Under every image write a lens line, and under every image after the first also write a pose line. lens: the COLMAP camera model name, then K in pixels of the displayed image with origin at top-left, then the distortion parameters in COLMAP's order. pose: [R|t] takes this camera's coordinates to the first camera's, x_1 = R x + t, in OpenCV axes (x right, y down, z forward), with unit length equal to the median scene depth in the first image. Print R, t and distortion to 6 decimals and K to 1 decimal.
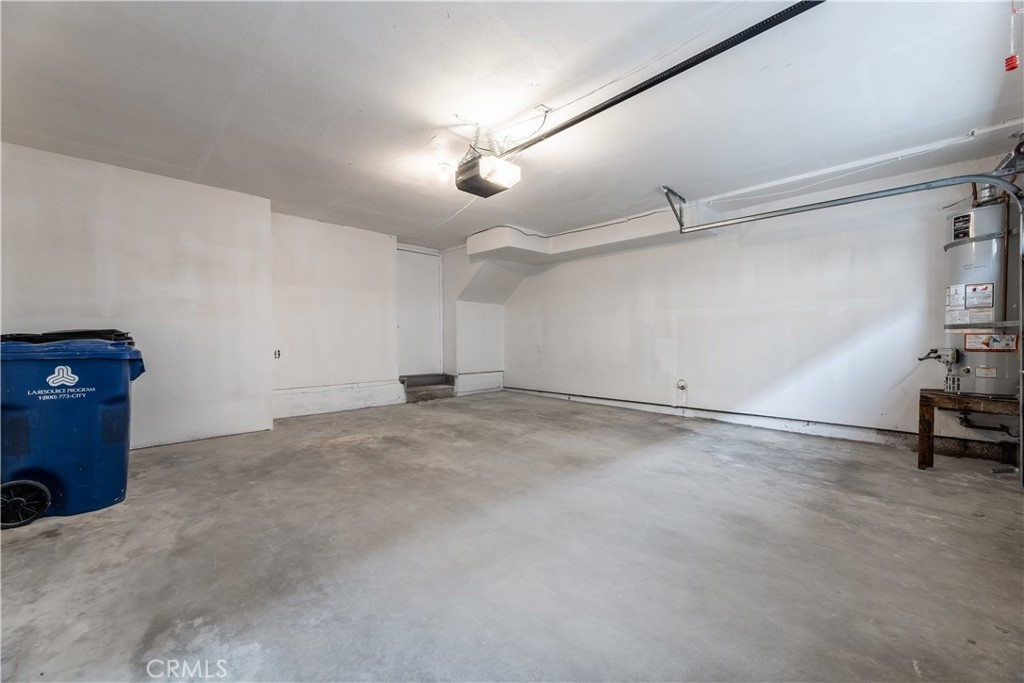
lens RADIAL K [[404.1, 0, 518.2], [0, 404.1, 342.5], [0, 0, 1]] dist [-0.000682, 0.000152]
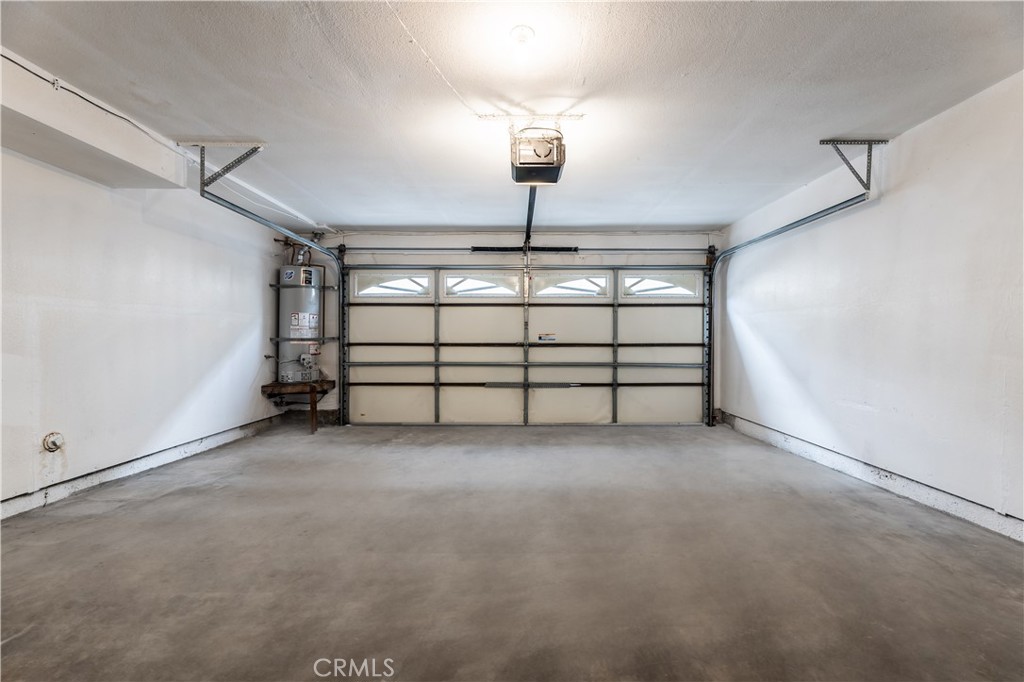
lens RADIAL K [[404.1, 0, 518.2], [0, 404.1, 342.0], [0, 0, 1]] dist [-0.000682, 0.000152]
pose [[-0.692616, -0.000789, 0.721306, -0.623999], [0.008158, 0.999927, 0.008927, -0.038817], [-0.721260, 0.012067, -0.692559, 1.524583]]
